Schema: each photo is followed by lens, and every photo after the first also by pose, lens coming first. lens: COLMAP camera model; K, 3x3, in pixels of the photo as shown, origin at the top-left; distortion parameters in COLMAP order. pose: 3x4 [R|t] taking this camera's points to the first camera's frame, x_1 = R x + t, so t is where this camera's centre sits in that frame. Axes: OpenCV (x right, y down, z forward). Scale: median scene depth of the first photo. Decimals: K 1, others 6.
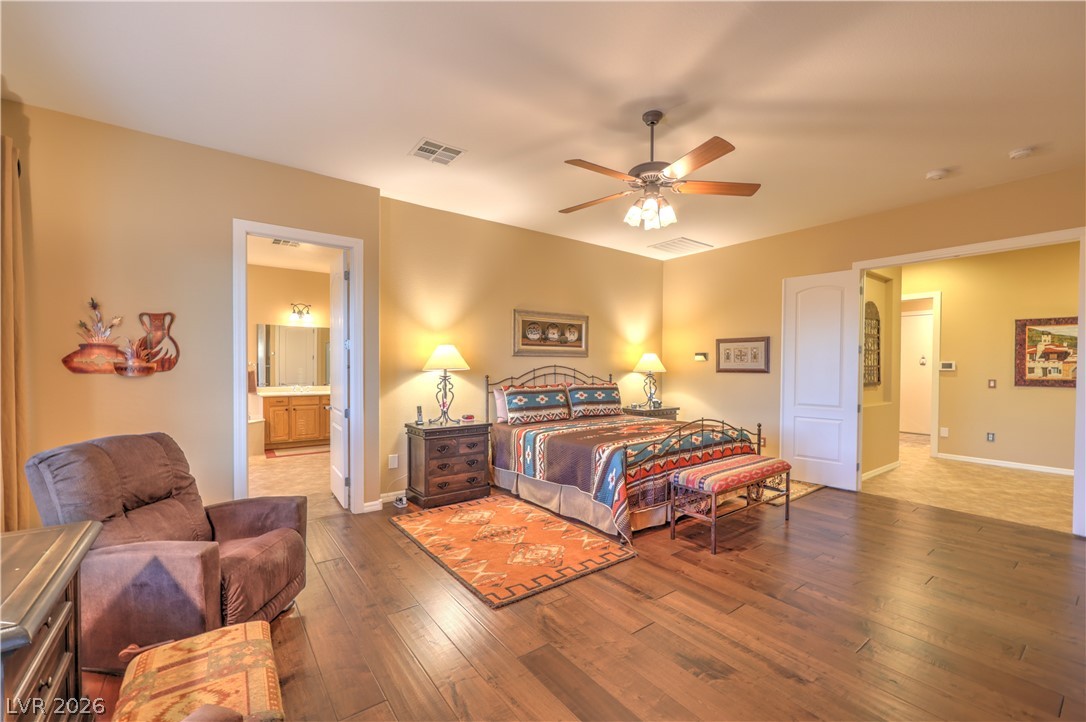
lens RADIAL K [[447.0, 0, 544.5], [0, 447.0, 370.6], [0, 0, 1]] dist [0.000096, 0.000047]
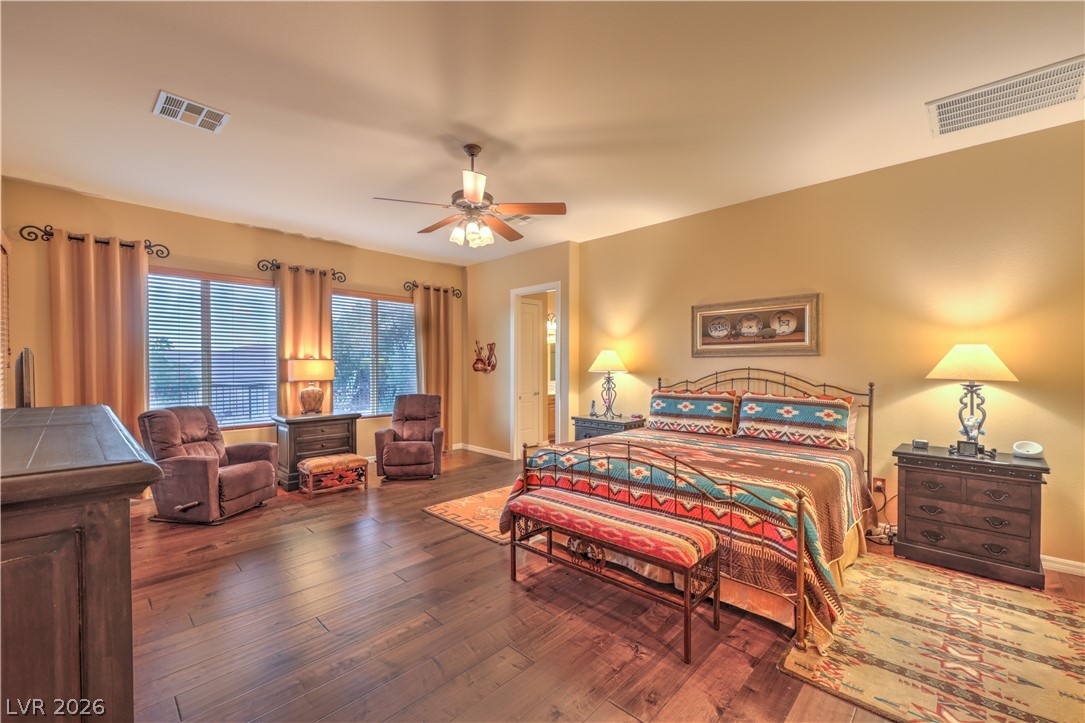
lens RADIAL K [[440.5, 0, 540.6], [0, 440.5, 368.6], [0, 0, 1]] dist [-0.000379, -0.000032]
pose [[0.157240, 0.000739, -0.987560, 0.829761], [-0.012631, 0.999919, -0.001263, -0.005962], [0.987480, 0.012673, 0.157237, 0.603679]]
